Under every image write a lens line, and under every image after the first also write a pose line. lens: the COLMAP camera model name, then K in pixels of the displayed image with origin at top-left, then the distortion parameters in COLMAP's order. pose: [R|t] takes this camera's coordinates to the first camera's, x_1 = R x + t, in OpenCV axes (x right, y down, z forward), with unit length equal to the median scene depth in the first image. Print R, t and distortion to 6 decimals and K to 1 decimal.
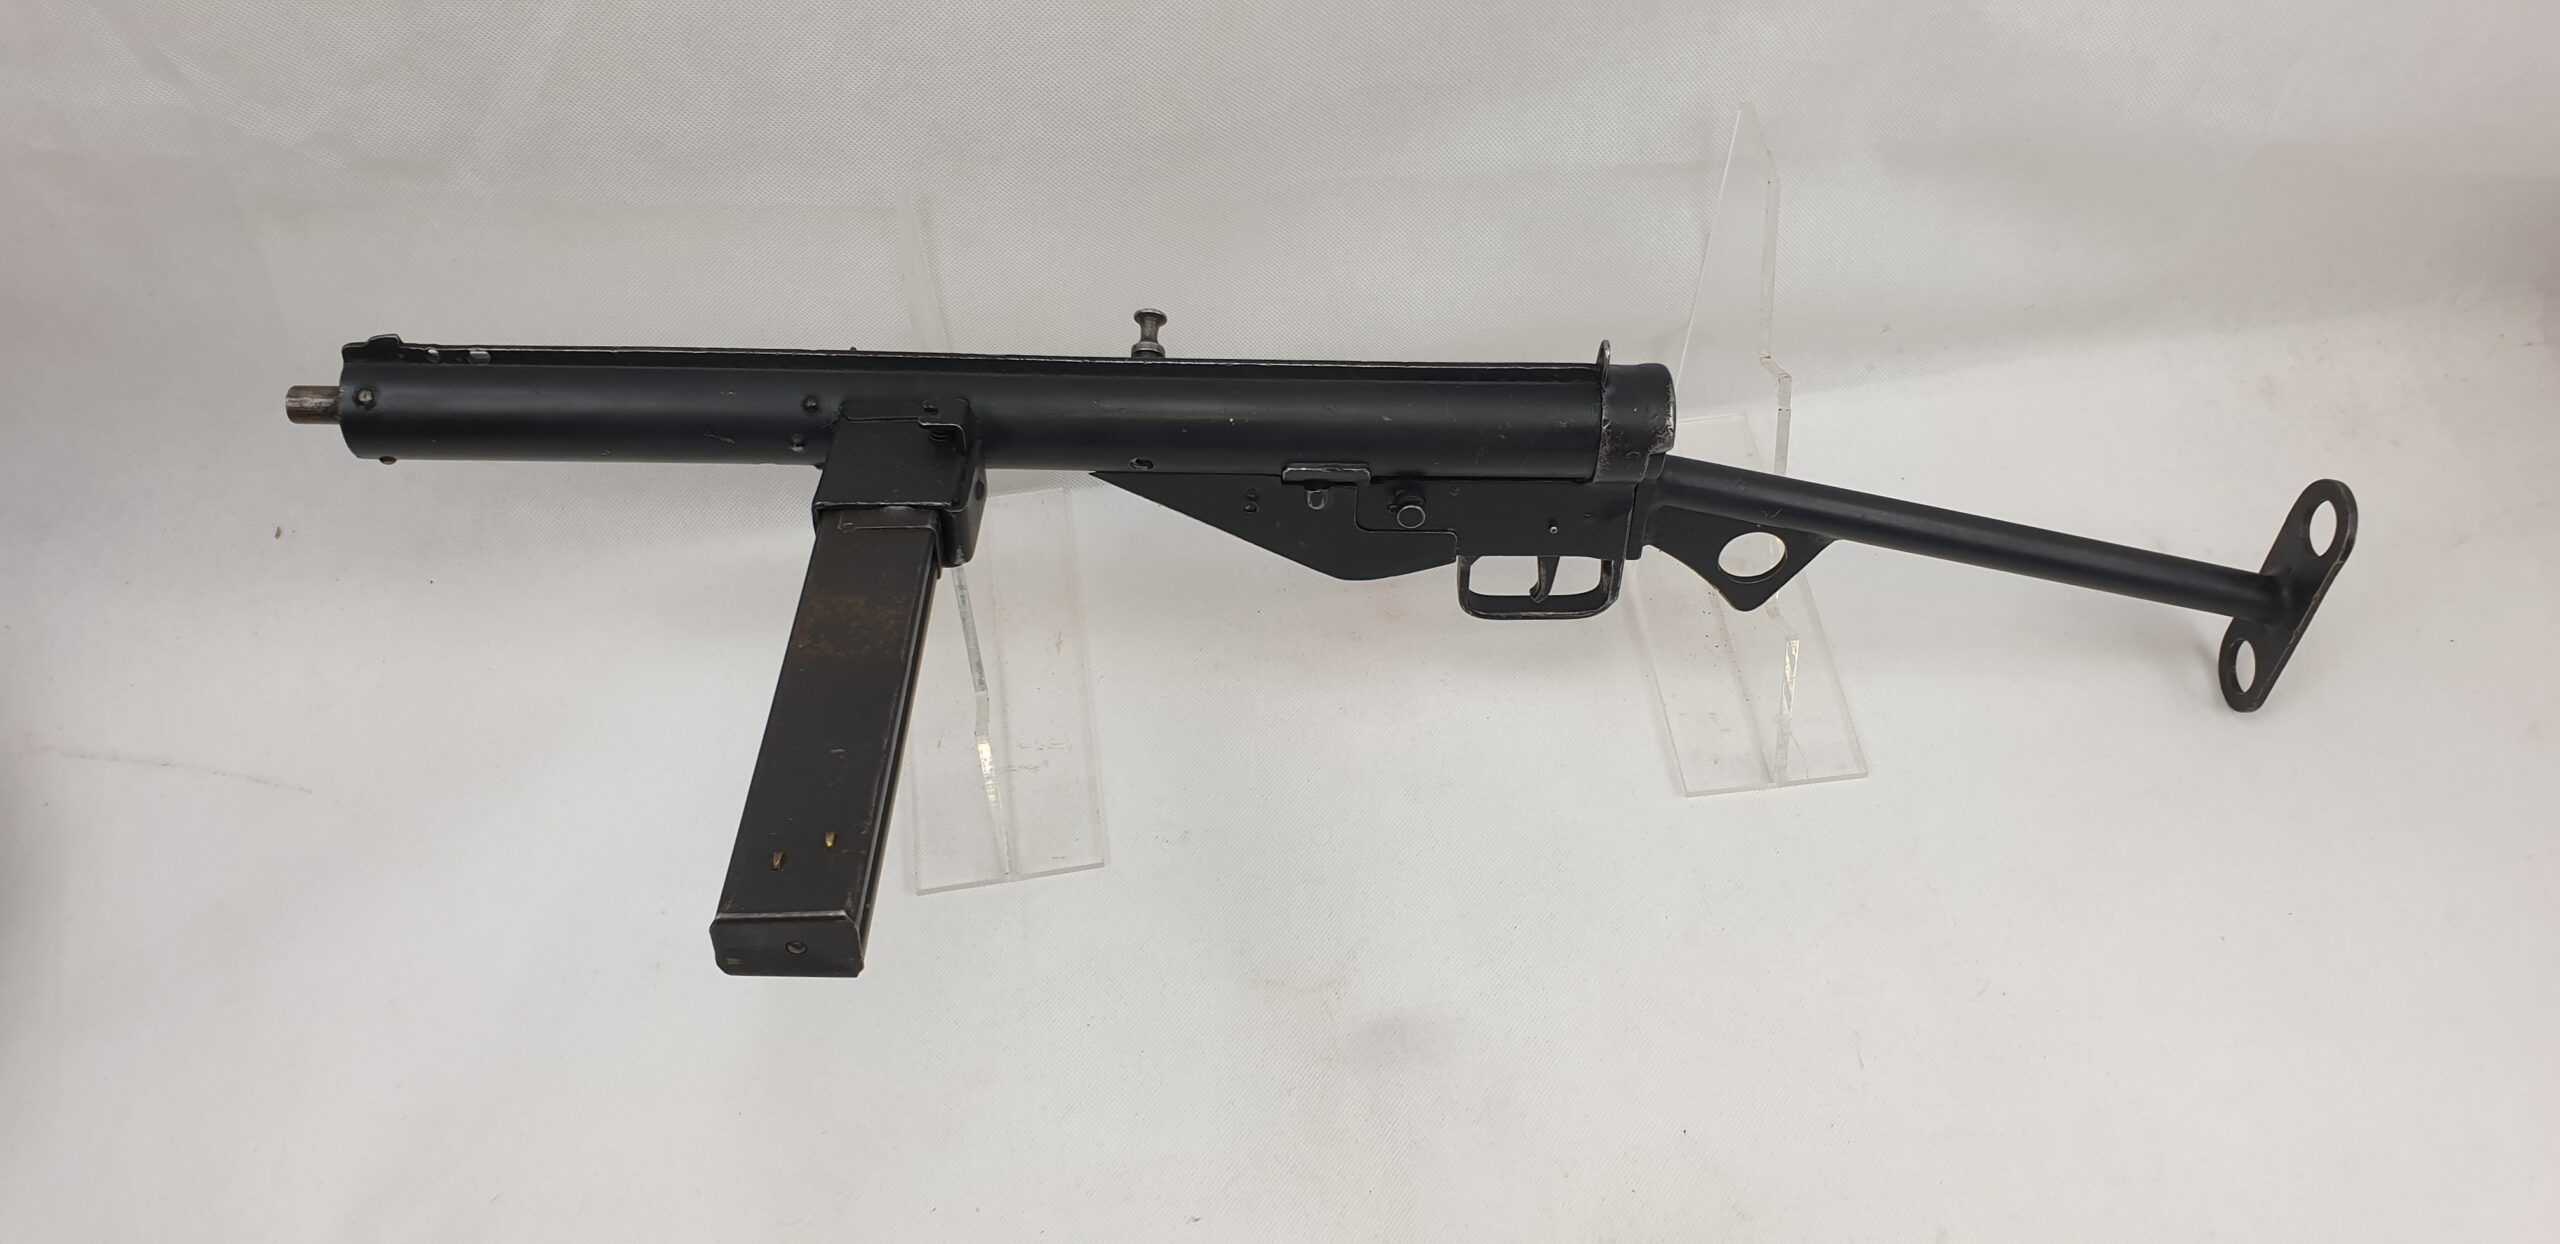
lens RADIAL K [[2042.0, 0, 1316.8], [0, 2042.0, 623.7], [0, 0, 1]] dist [0.018172, 0.014768]
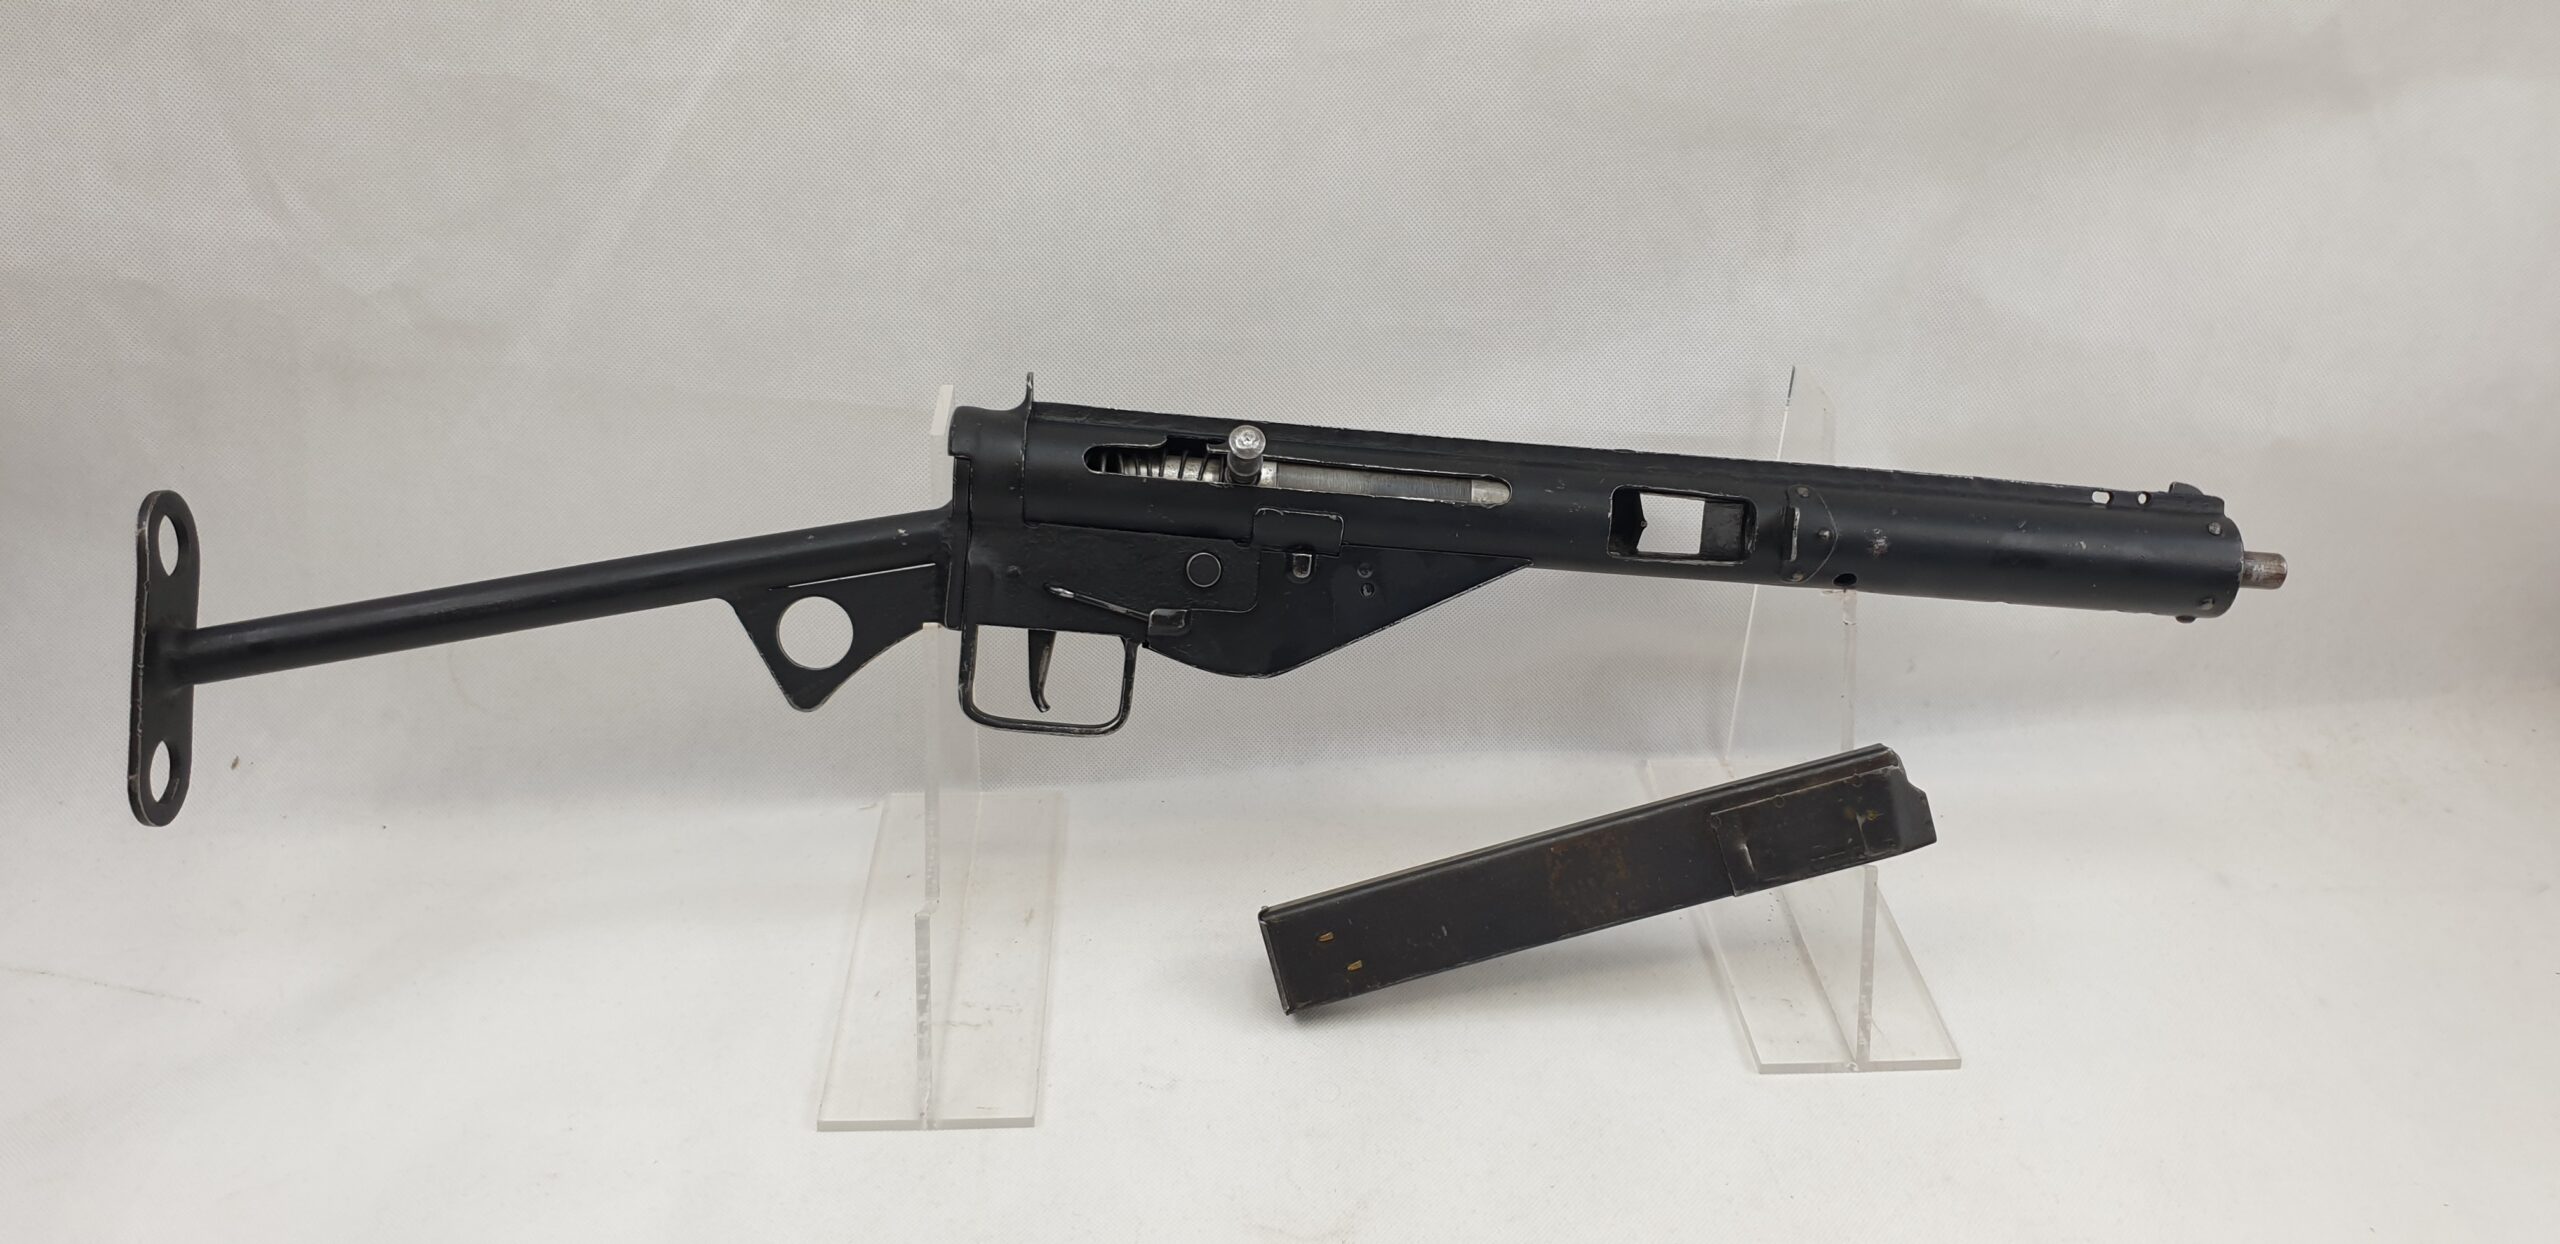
lens RADIAL K [[2042.0, 0, 1295.2], [0, 2042.0, 637.6], [0, 0, 1]] dist [0.018172, 0.014768]
pose [[0.998924, 0.046325, -0.002384, -0.019520], [-0.042890, 0.902818, -0.427879, 0.318865], [-0.017669, 0.427520, 0.903833, 0.121515]]
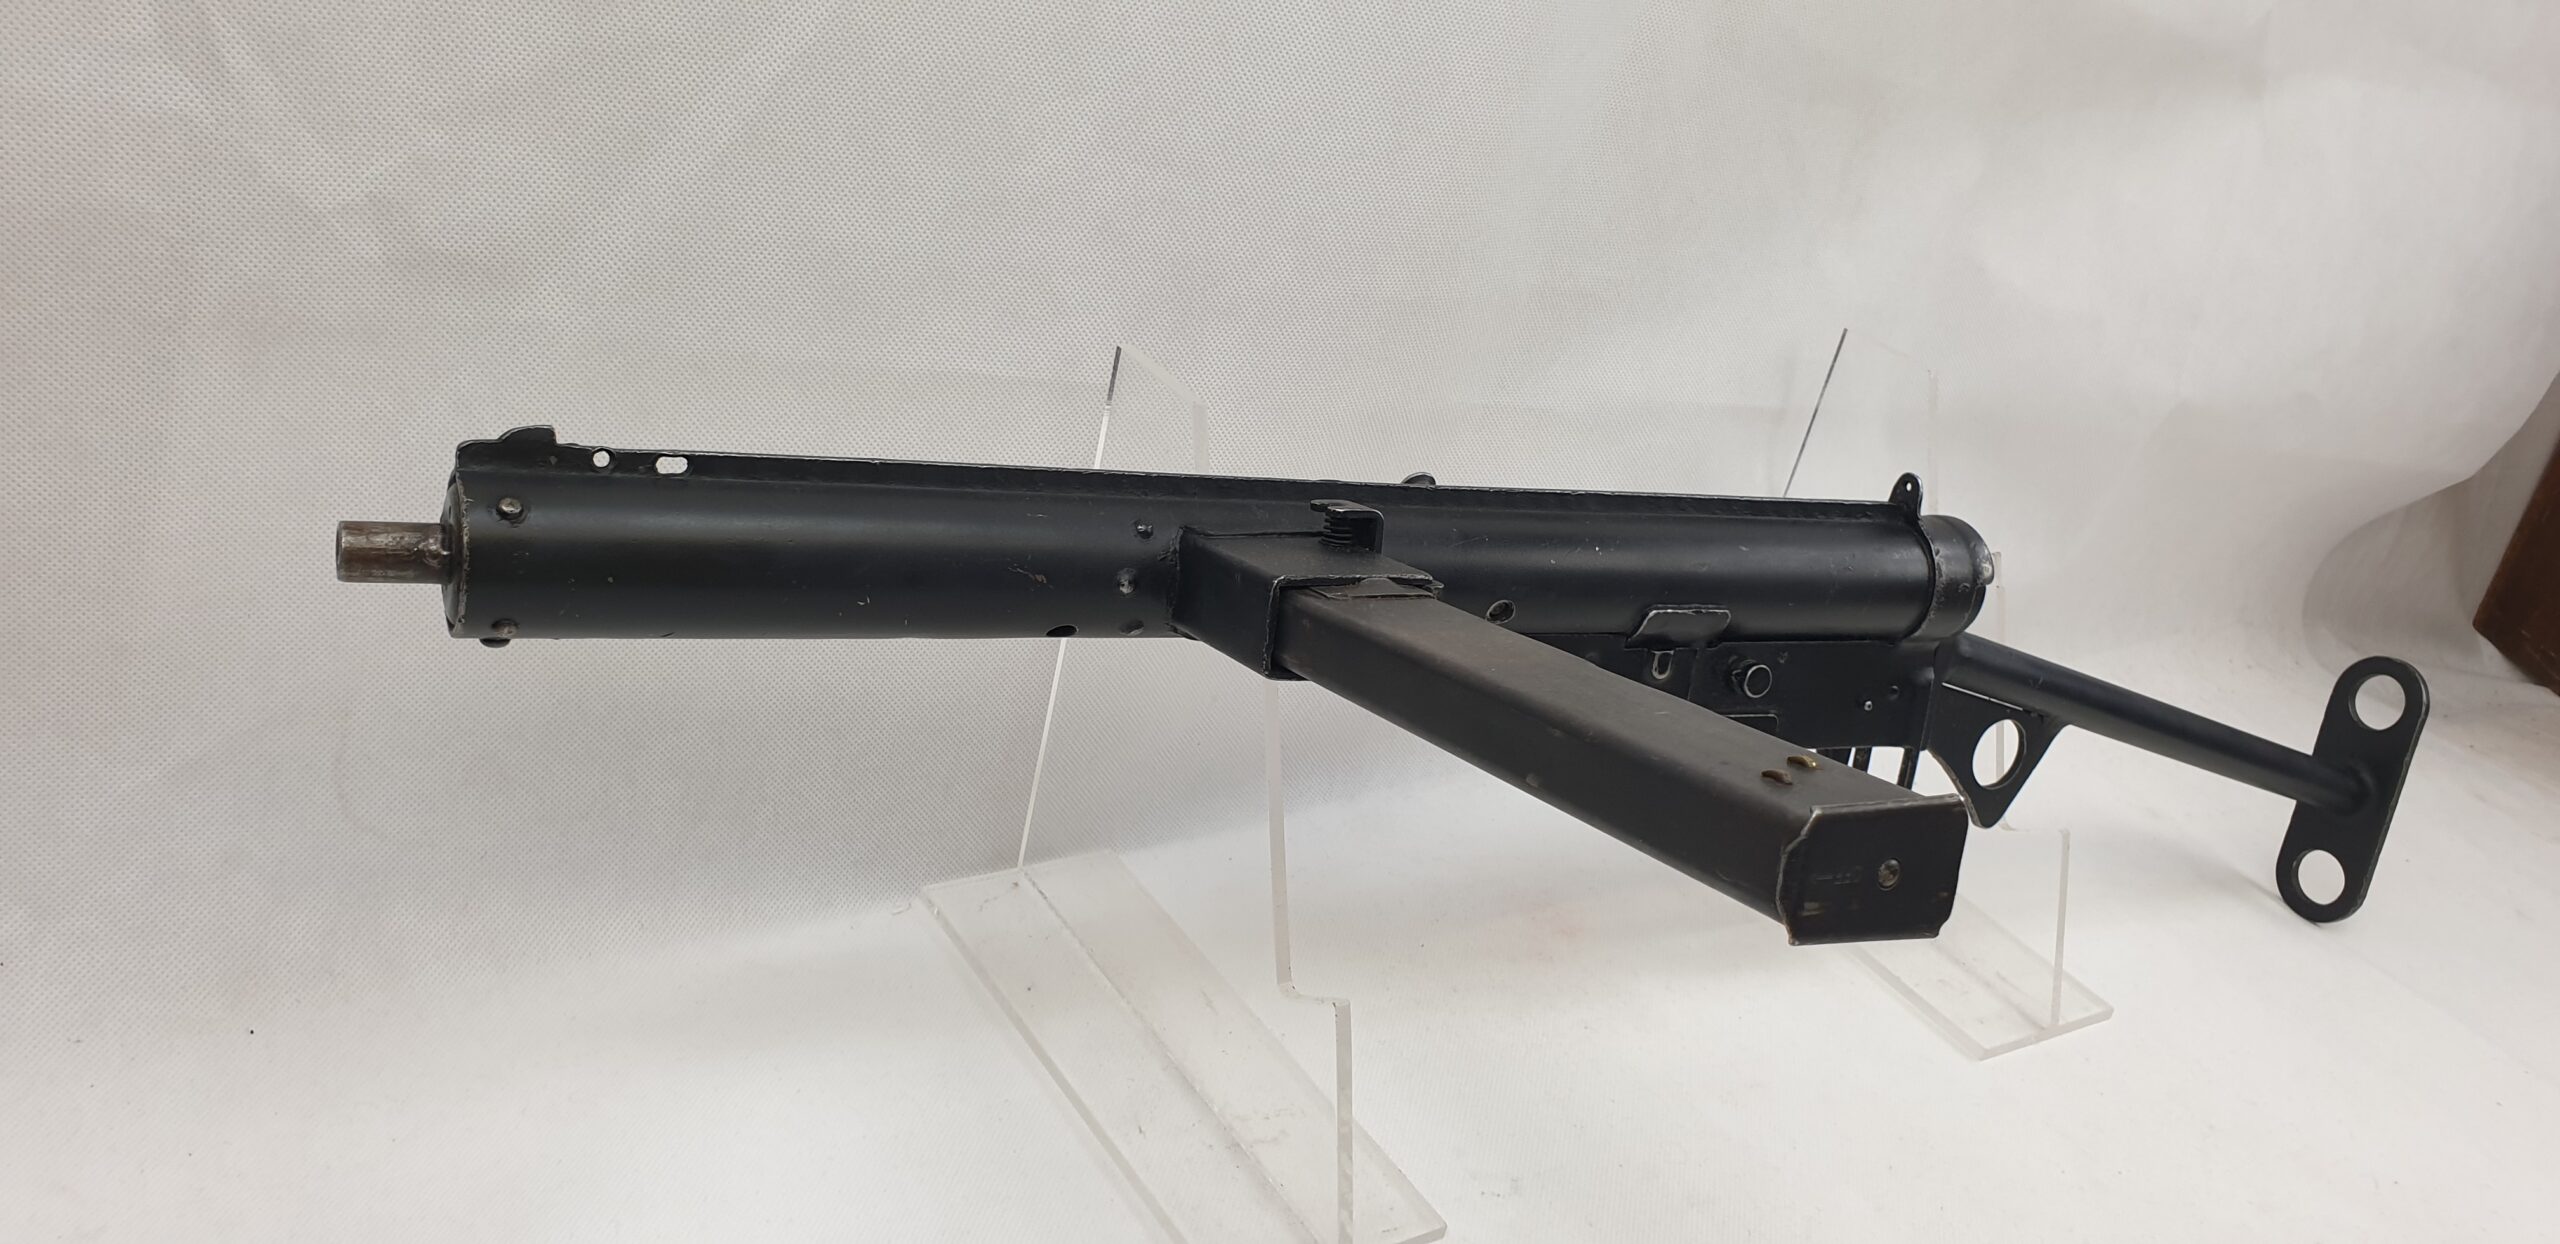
lens RADIAL K [[2042.0, 0, 1273.9], [0, 2042.0, 626.1], [0, 0, 1]] dist [0.018172, 0.014768]
pose [[0.886395, -0.017801, 0.462588, -0.495703], [0.227378, 0.887160, -0.401554, 0.210450], [-0.403241, 0.461118, 0.790422, 0.376318]]
